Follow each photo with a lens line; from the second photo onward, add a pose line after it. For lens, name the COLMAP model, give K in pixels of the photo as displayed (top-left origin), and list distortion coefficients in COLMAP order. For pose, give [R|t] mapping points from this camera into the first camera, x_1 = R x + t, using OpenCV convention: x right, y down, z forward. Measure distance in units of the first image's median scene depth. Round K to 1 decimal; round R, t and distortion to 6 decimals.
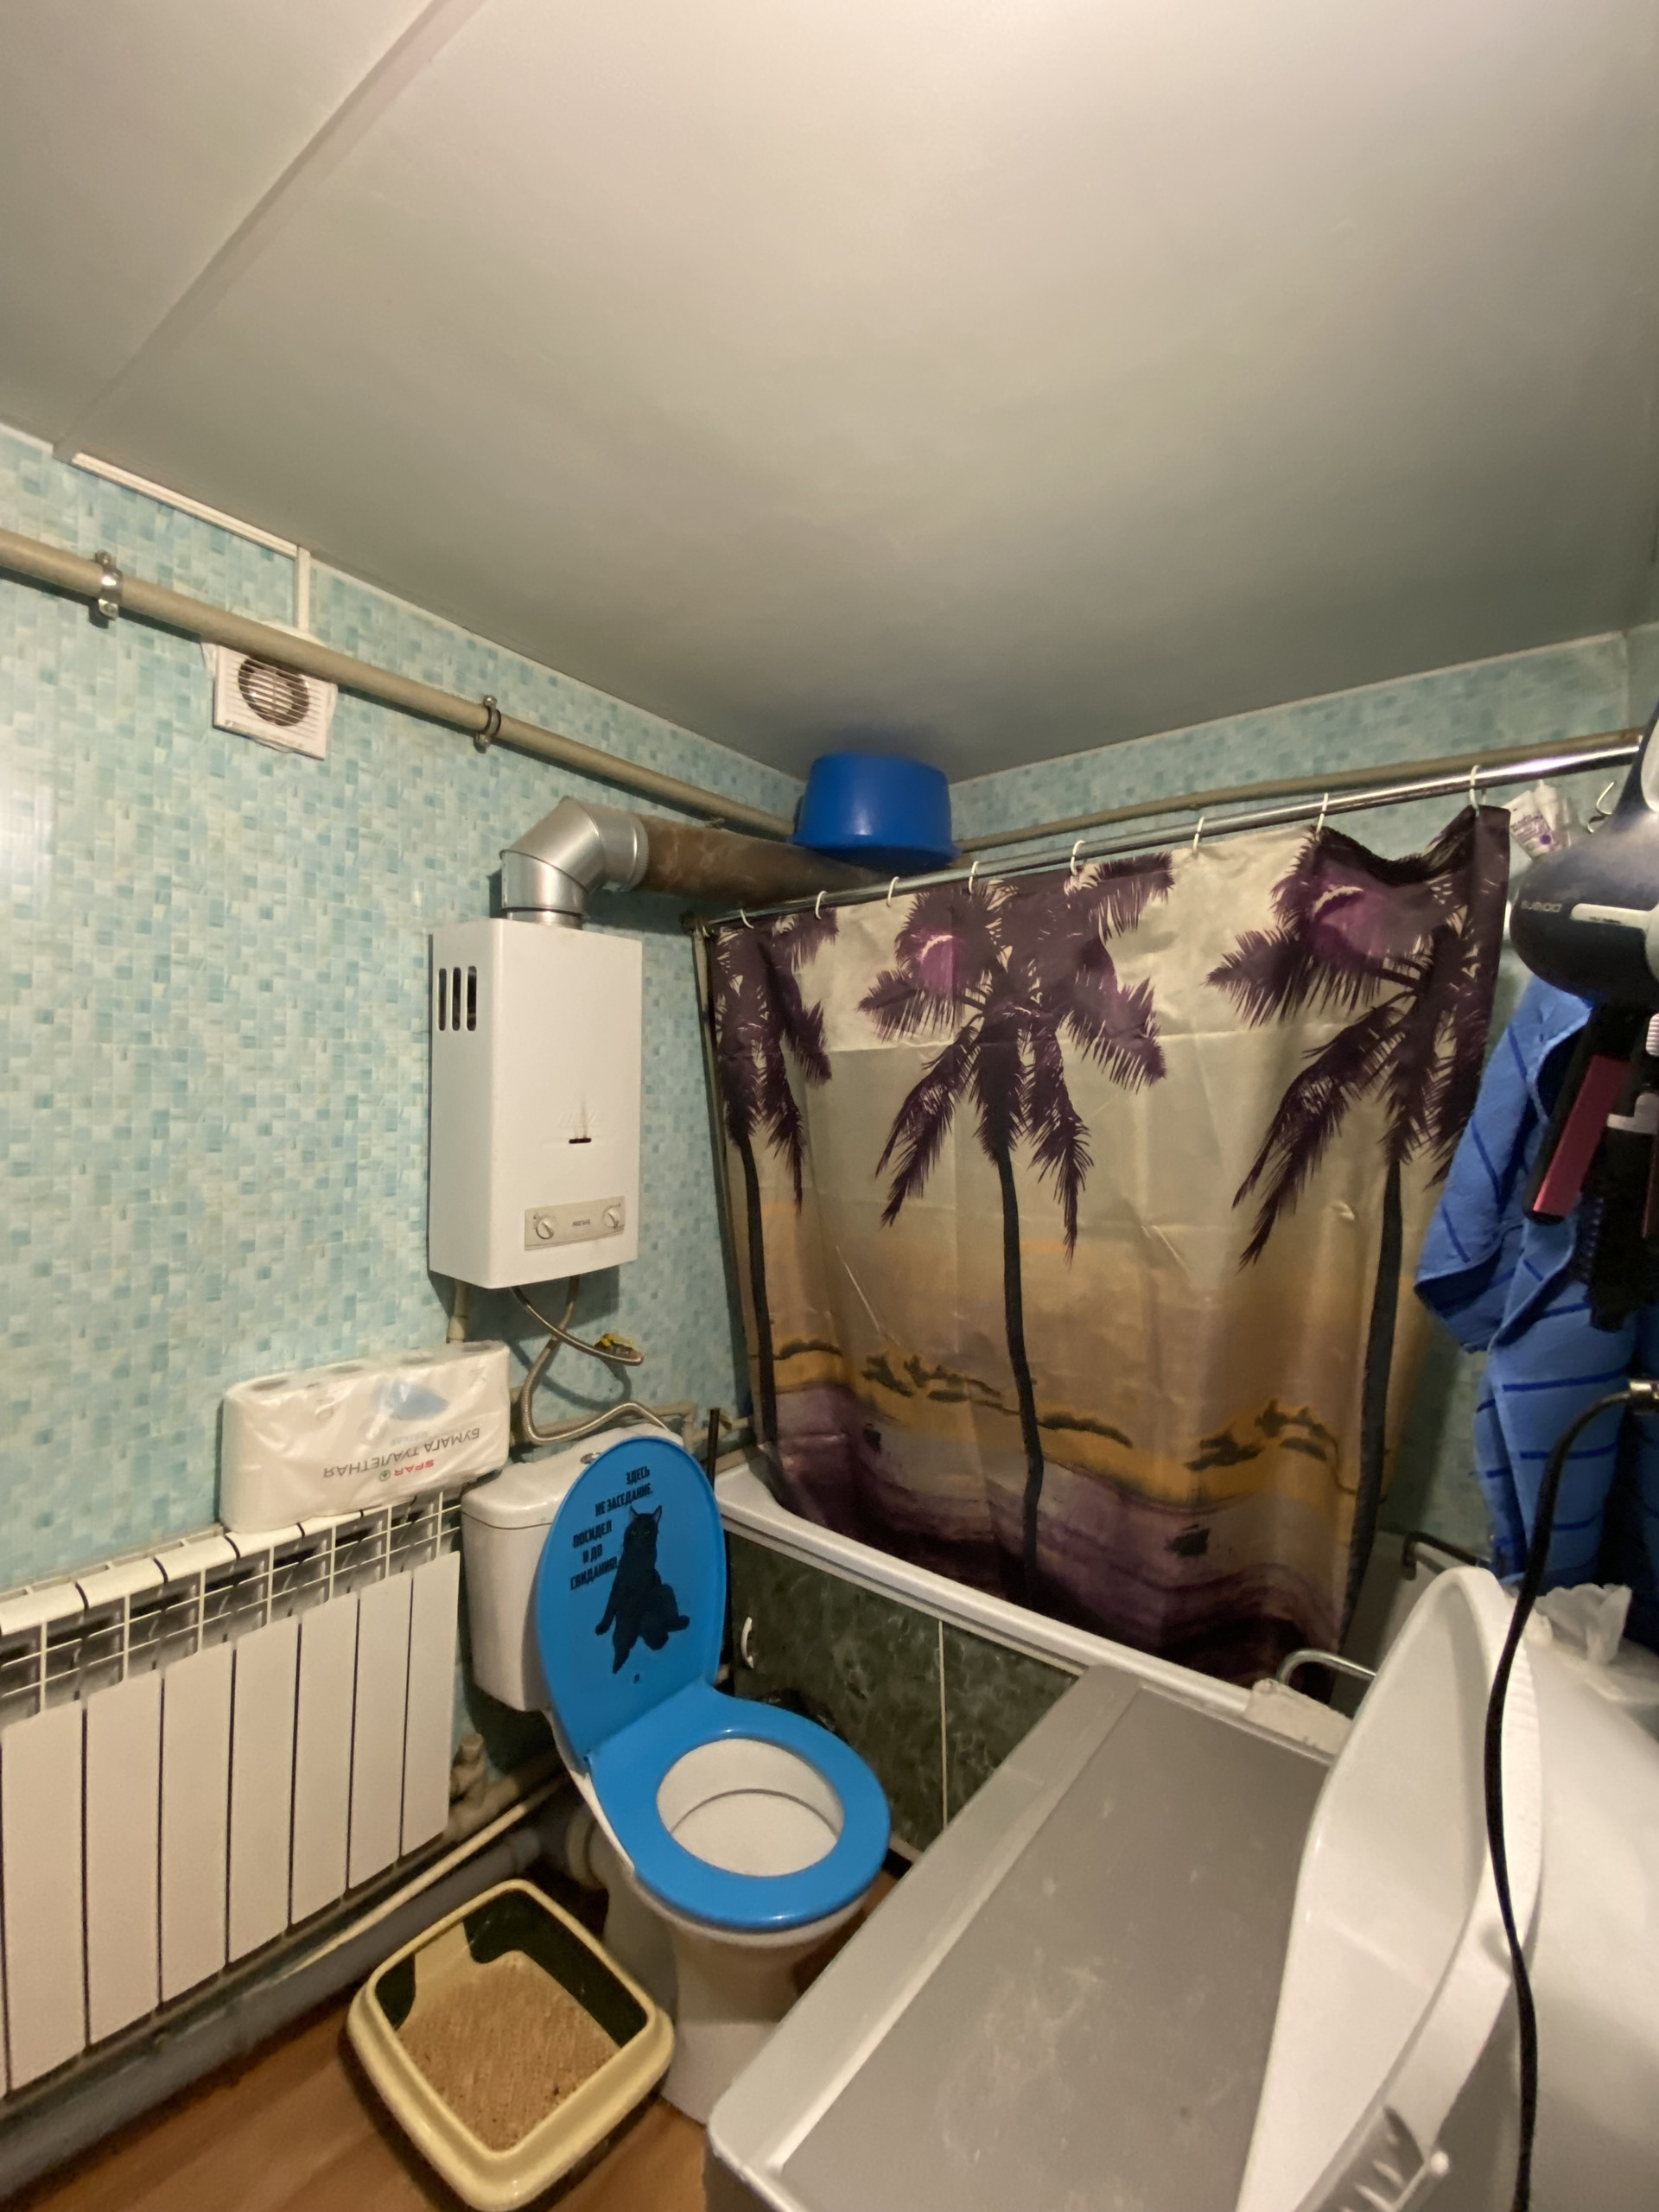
lens RADIAL K [[885.8, 0, 806.4], [0, 885.8, 1099.8], [0, 0, 1]] dist [-0.012750, -0.010467]
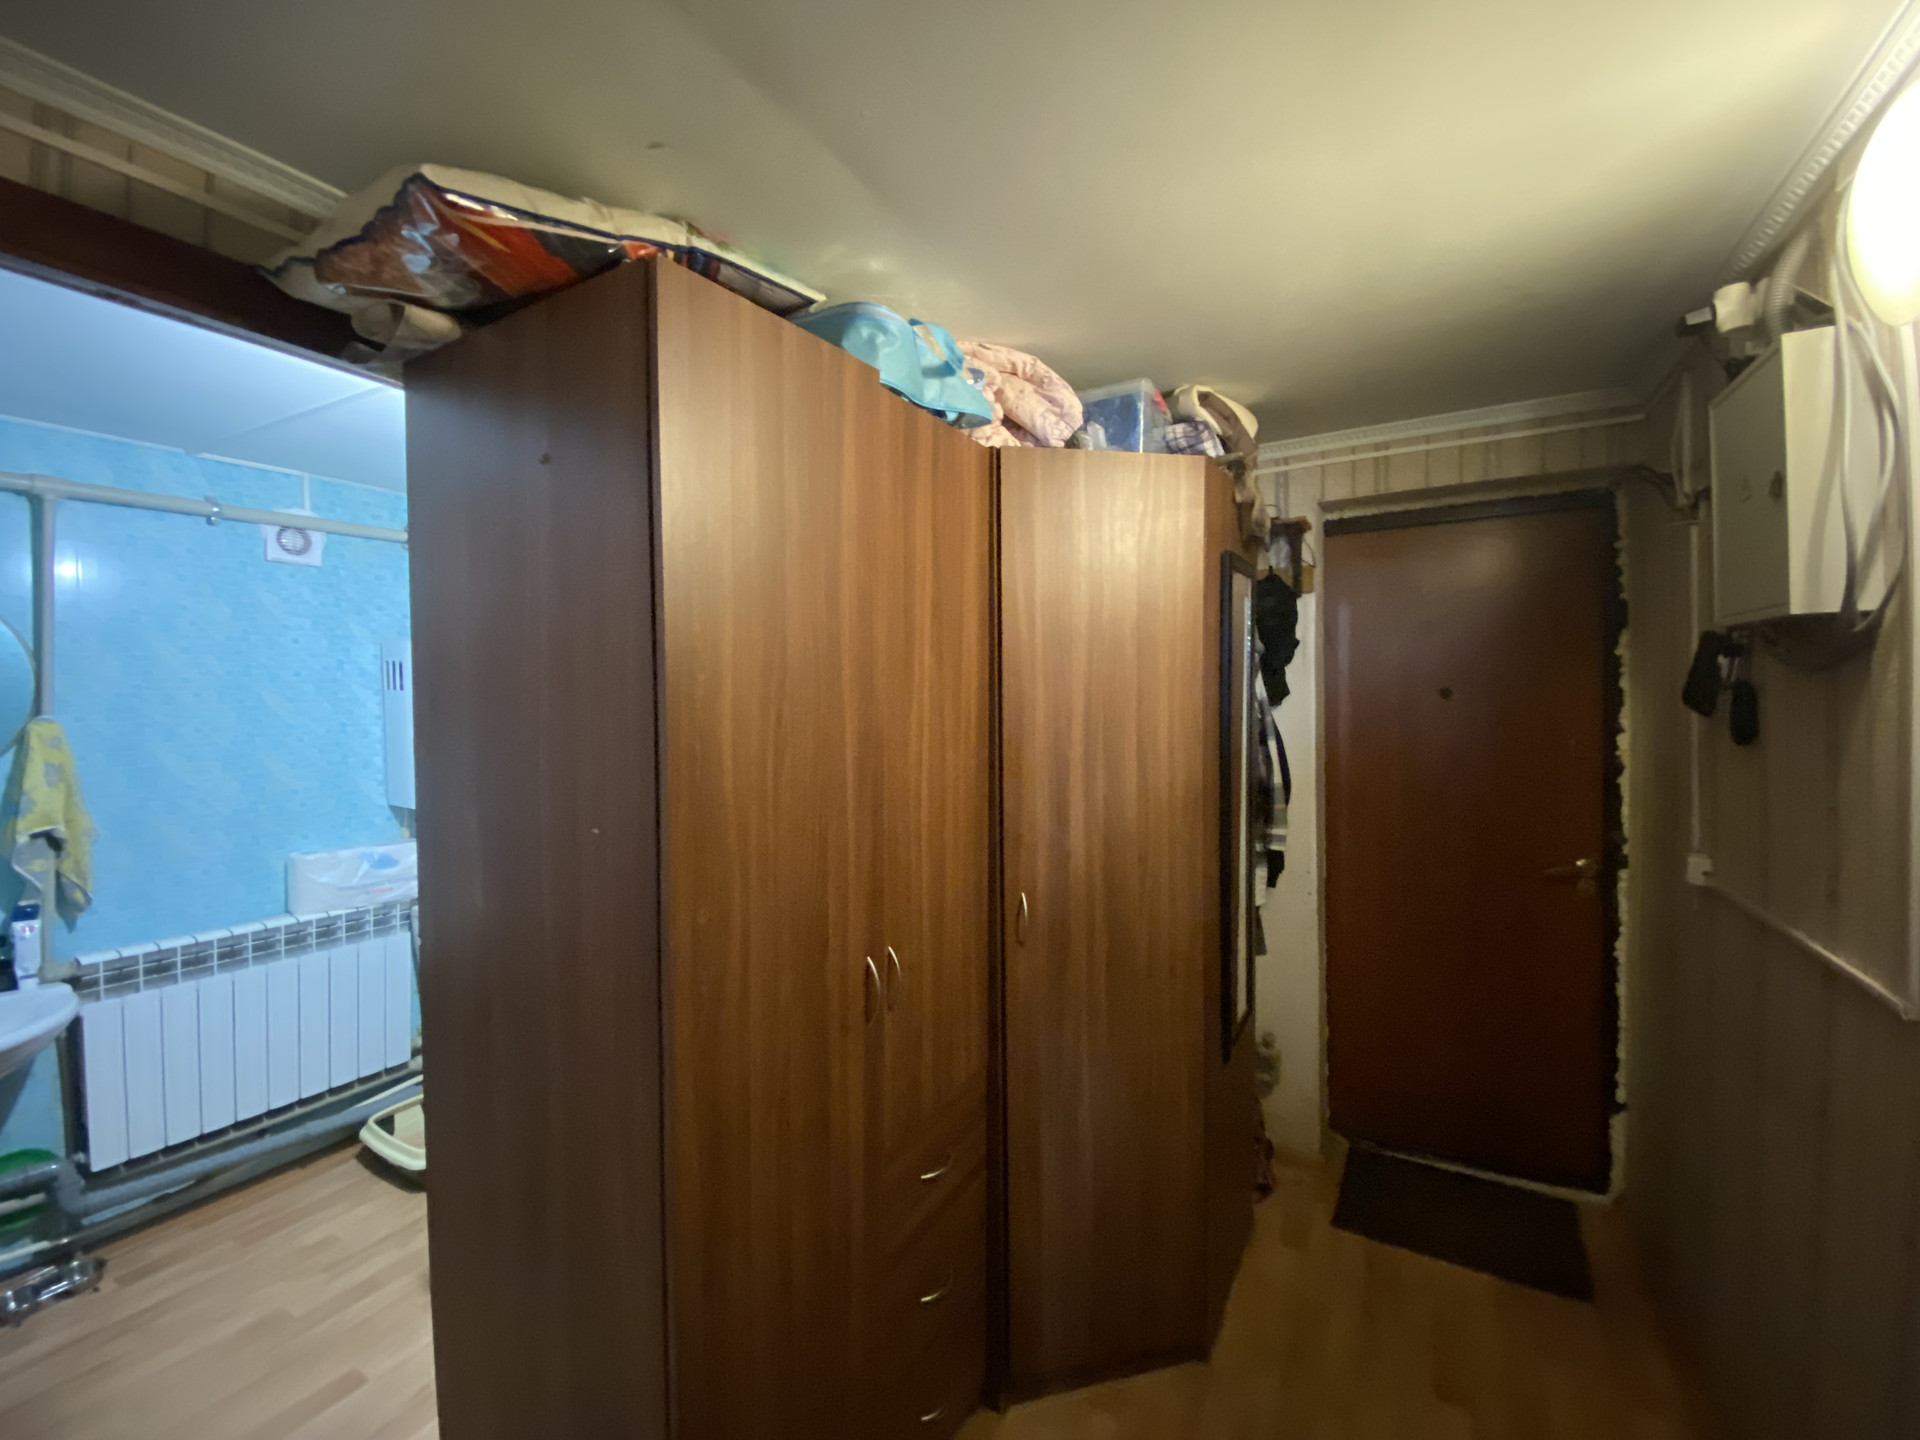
lens RADIAL K [[768.8, 0, 942.1], [0, 768.8, 724.0], [0, 0, 1]] dist [-0.012750, -0.010467]
pose [[0.983671, -0.030566, 0.177361, 0.626428], [0.023931, 0.998936, 0.039427, -0.041487], [-0.178377, -0.034539, 0.983356, -1.143581]]
